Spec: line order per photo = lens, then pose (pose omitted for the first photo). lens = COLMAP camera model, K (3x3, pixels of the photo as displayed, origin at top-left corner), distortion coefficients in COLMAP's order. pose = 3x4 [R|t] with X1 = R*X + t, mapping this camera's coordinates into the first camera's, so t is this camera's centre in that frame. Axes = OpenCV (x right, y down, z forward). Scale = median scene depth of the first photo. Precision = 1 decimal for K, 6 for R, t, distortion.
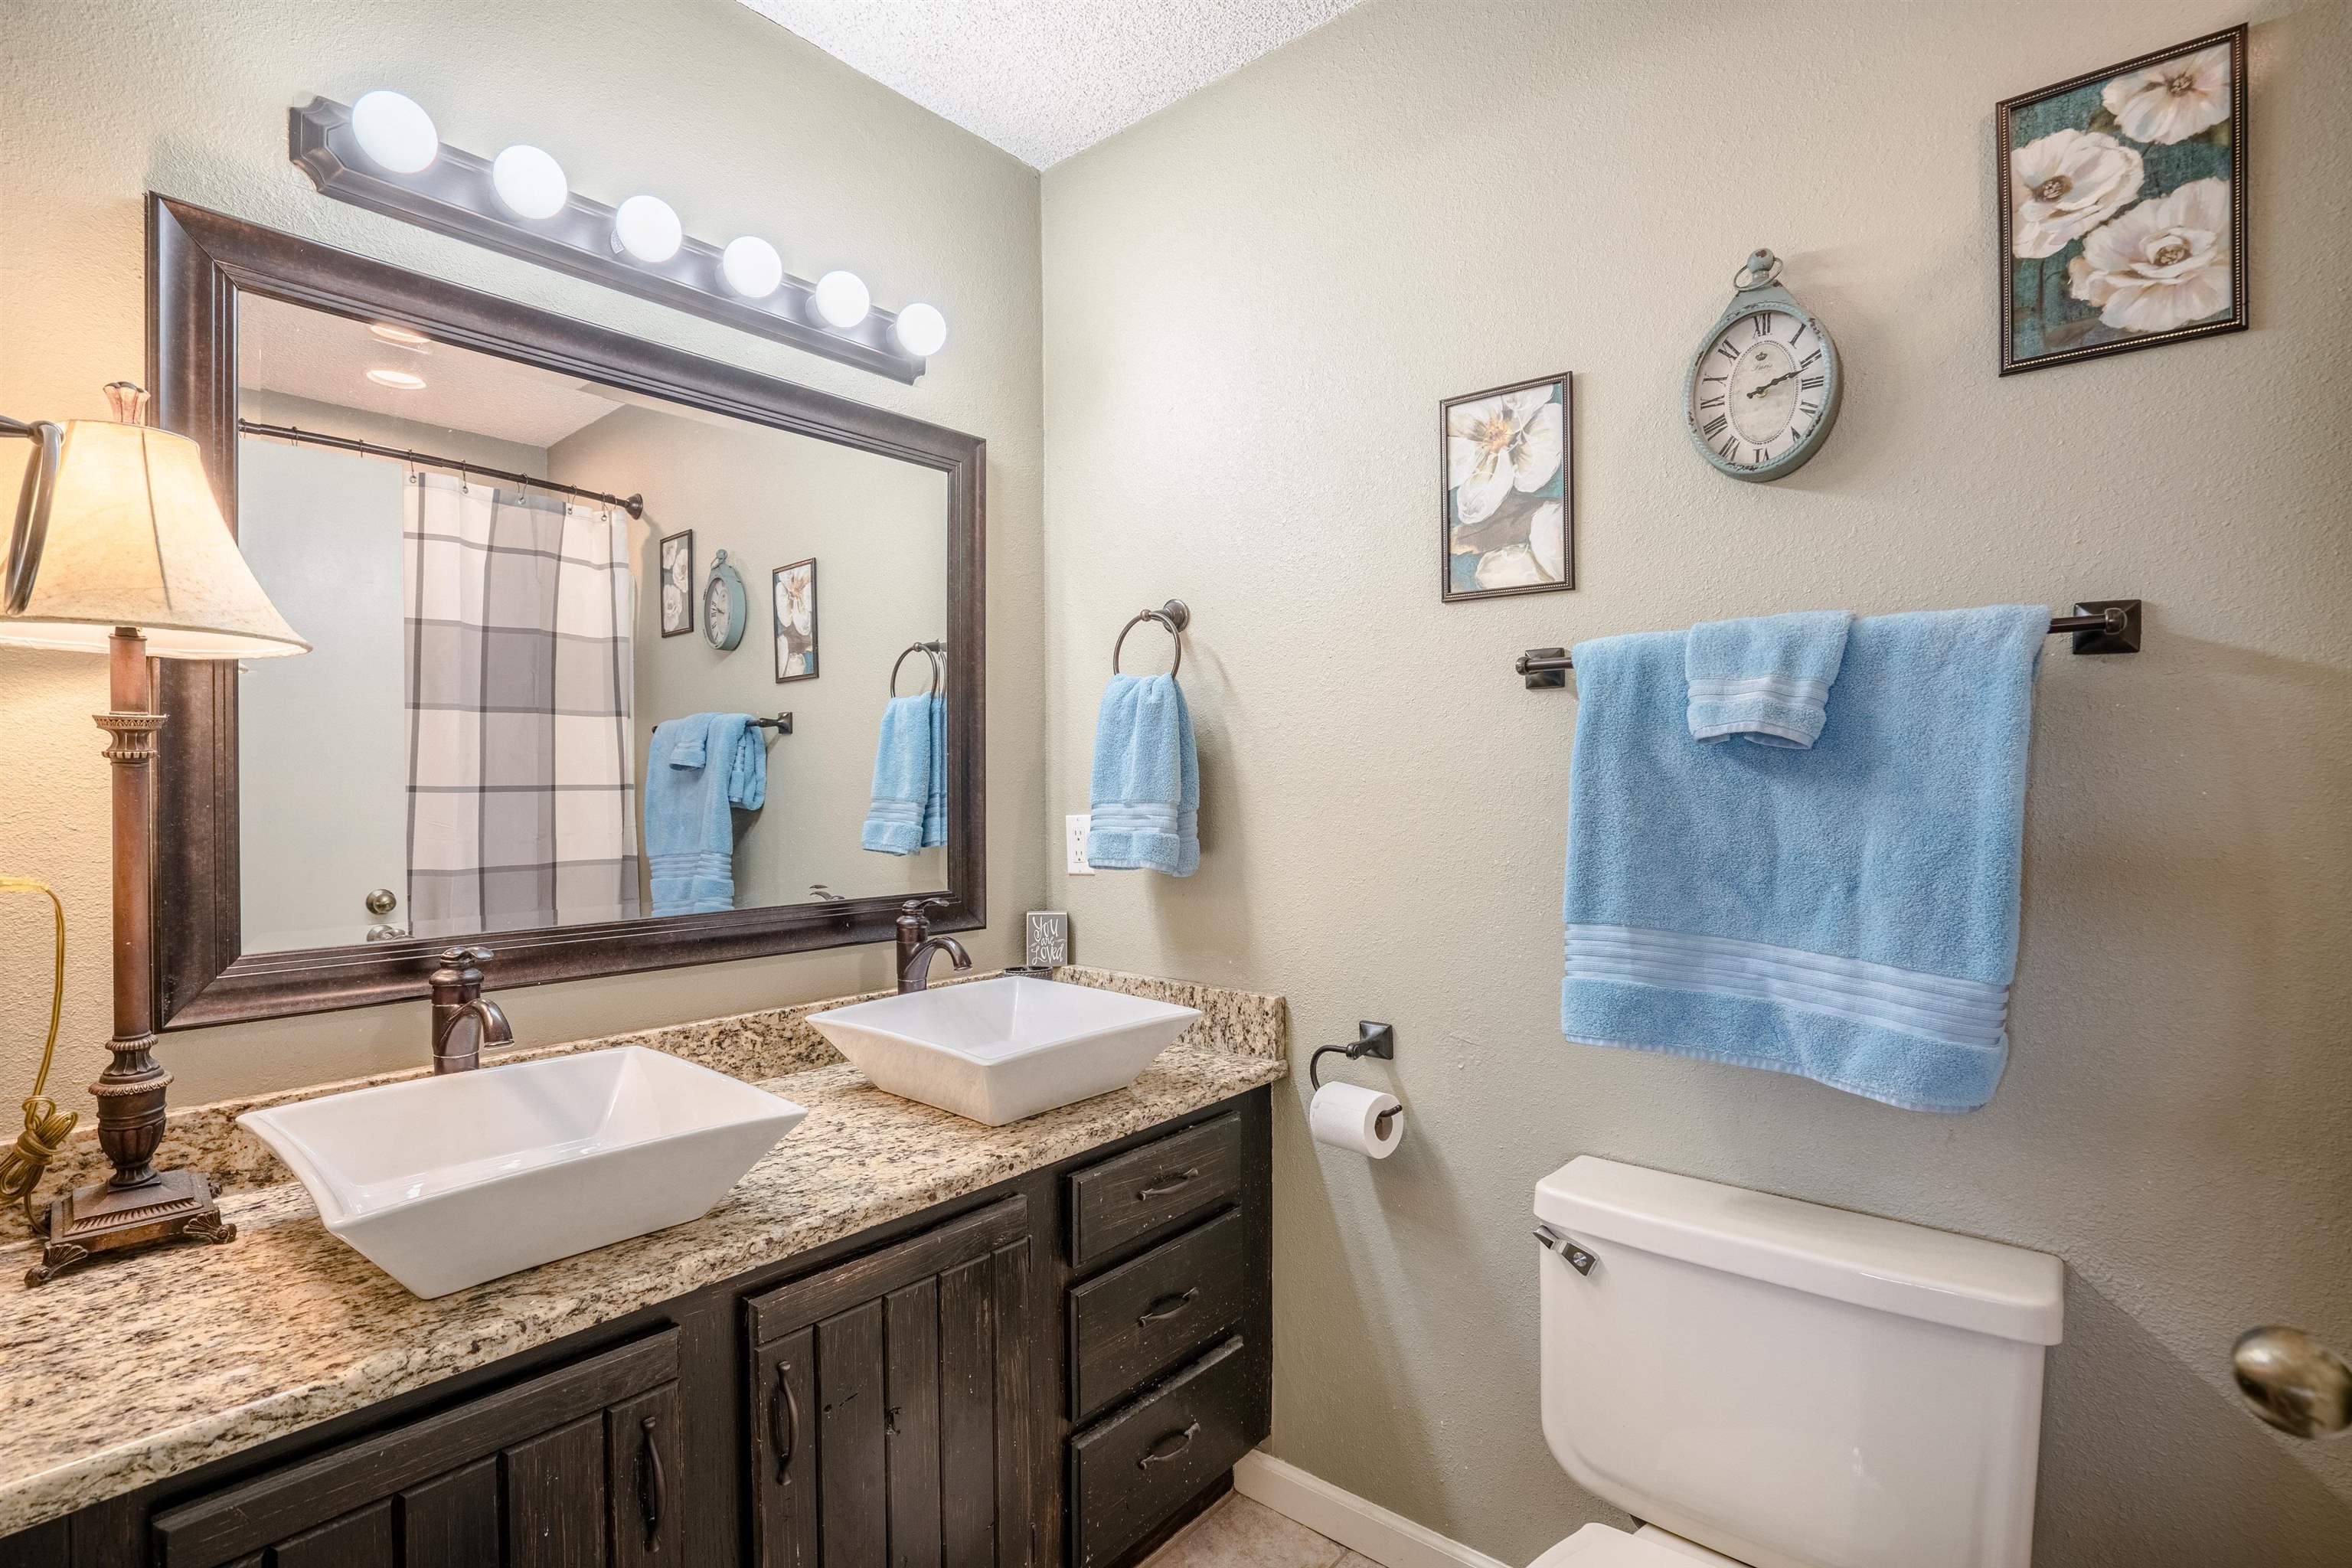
lens RADIAL K [[1068.9, 0, 1183.0], [0, 1068.9, 769.4], [0, 0, 1]] dist [-0.008781, 0.003616]
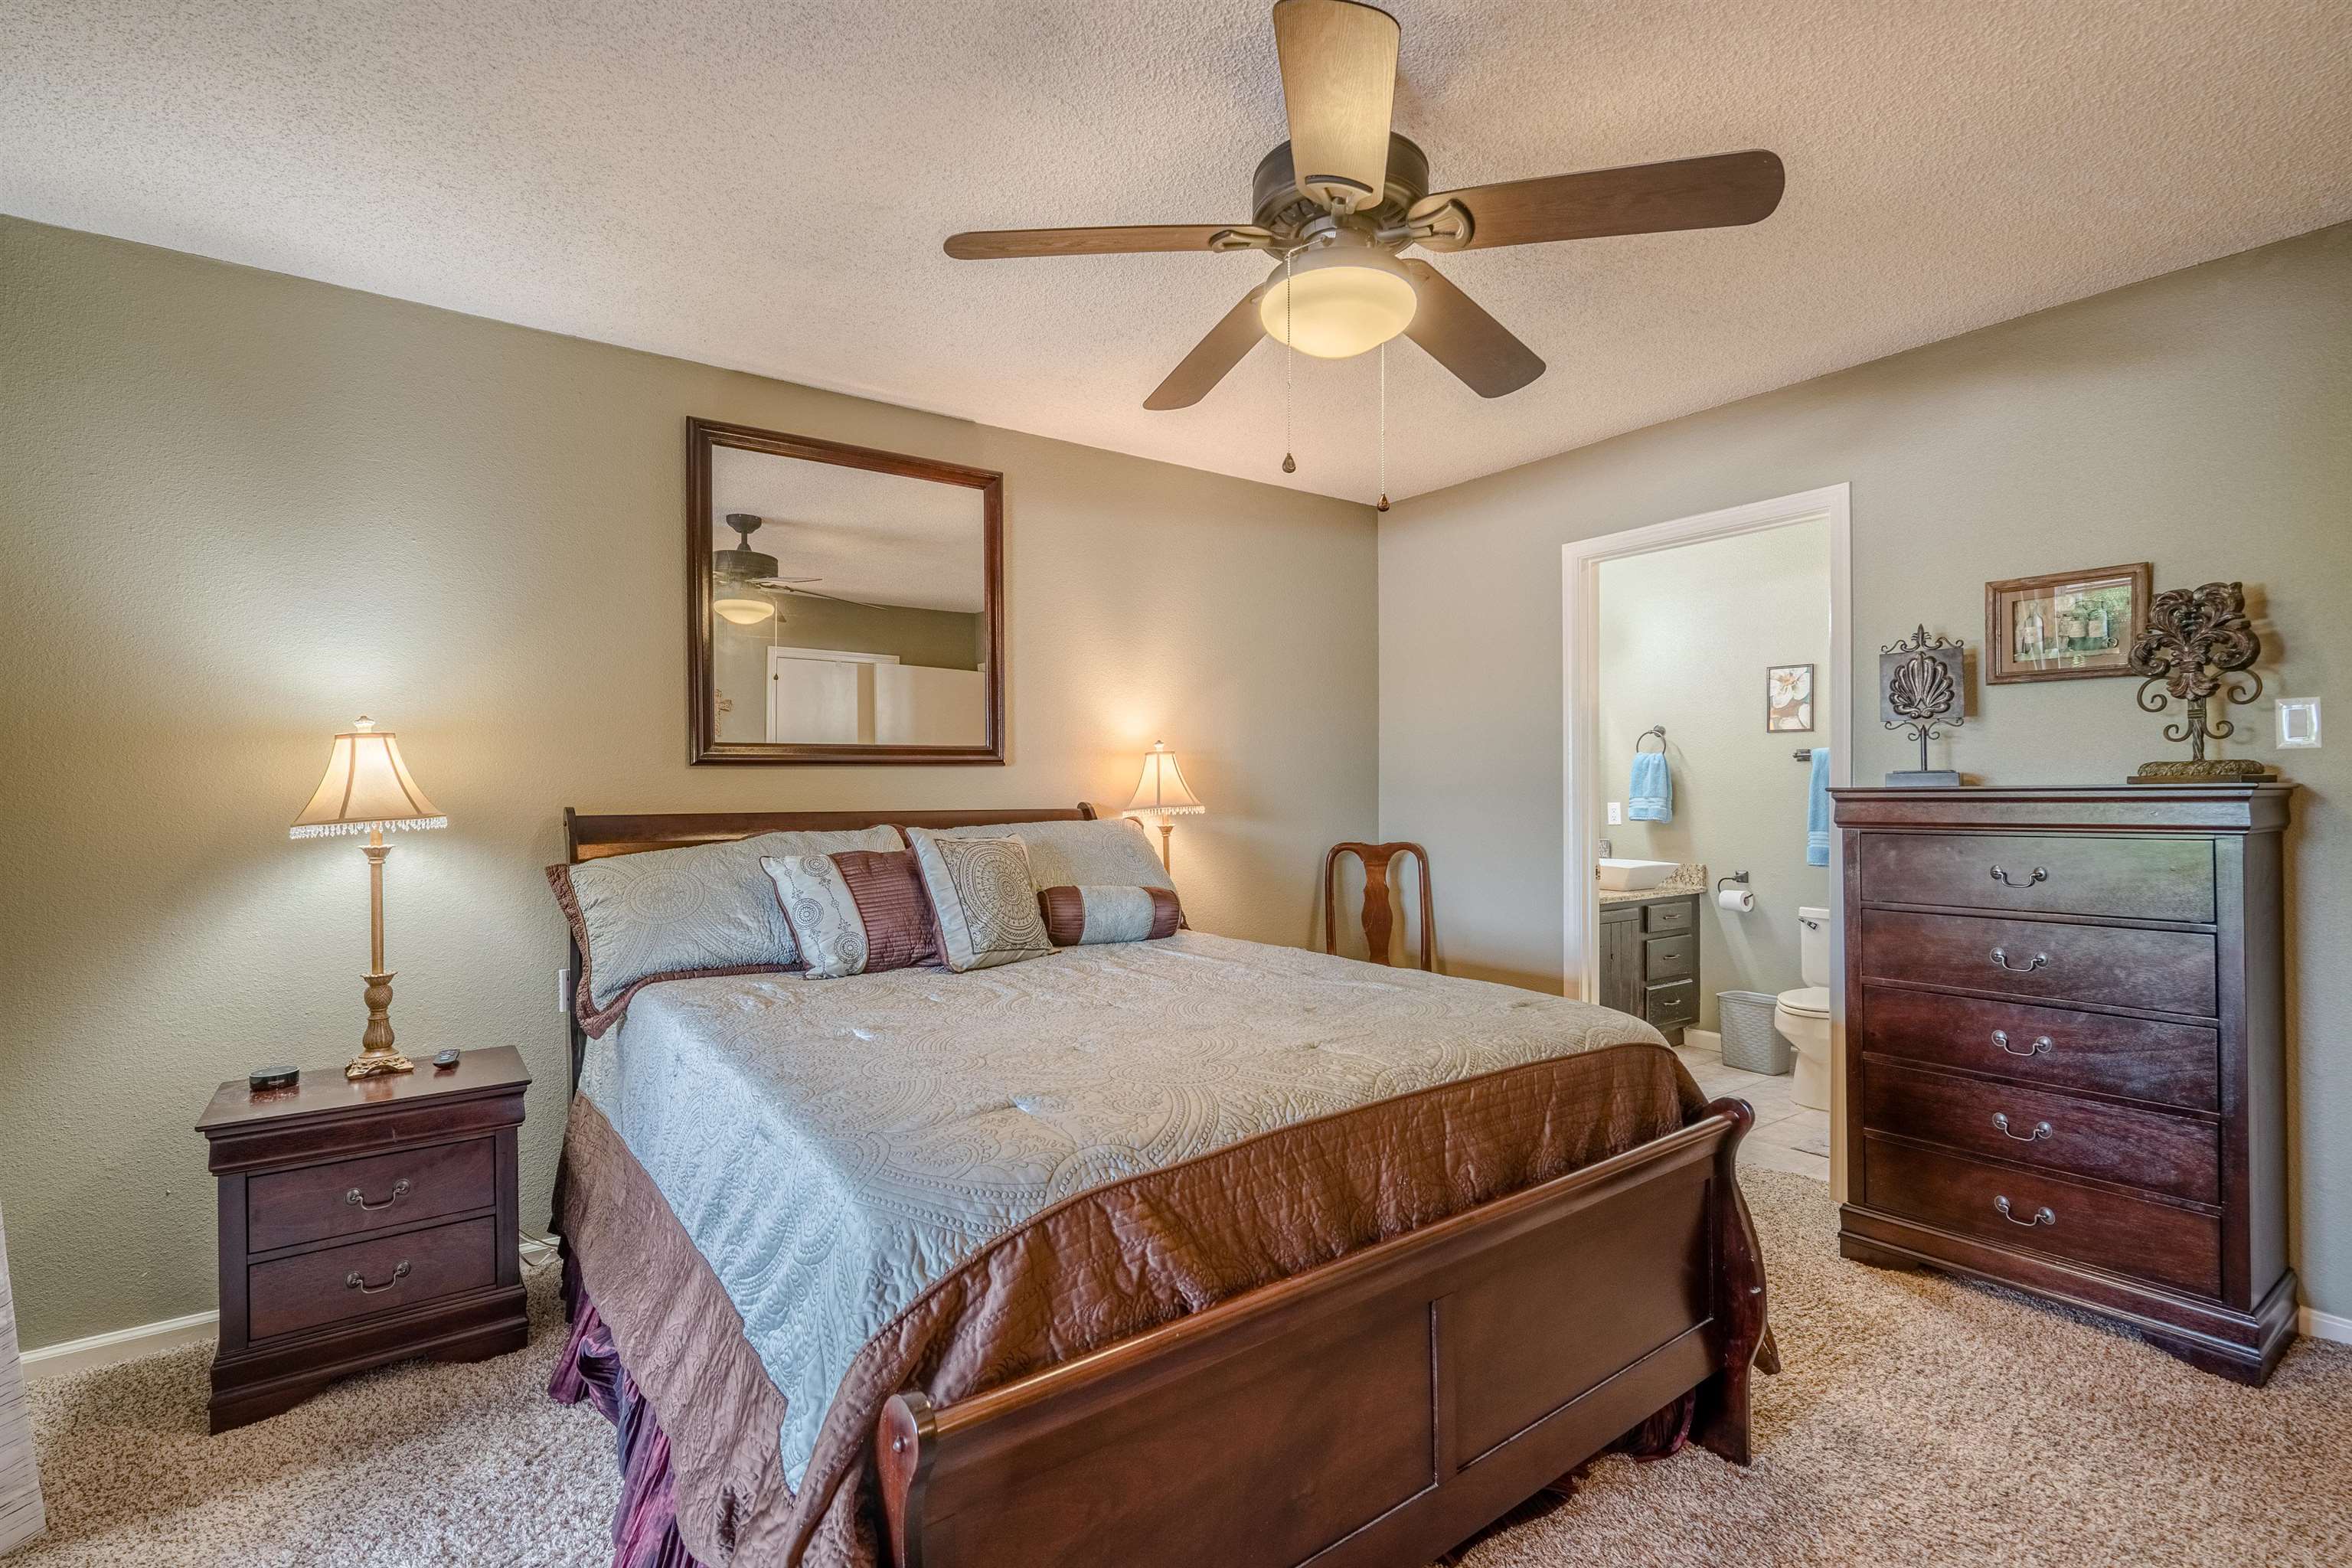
lens RADIAL K [[1068.9, 0, 1186.1], [0, 1068.9, 785.4], [0, 0, 1]] dist [-0.008781, 0.003616]
pose [[0.979370, 0.006500, -0.201971, -0.790431], [-0.005198, 0.999962, 0.006977, -0.018362], [0.202009, -0.005783, 0.979367, -2.394309]]
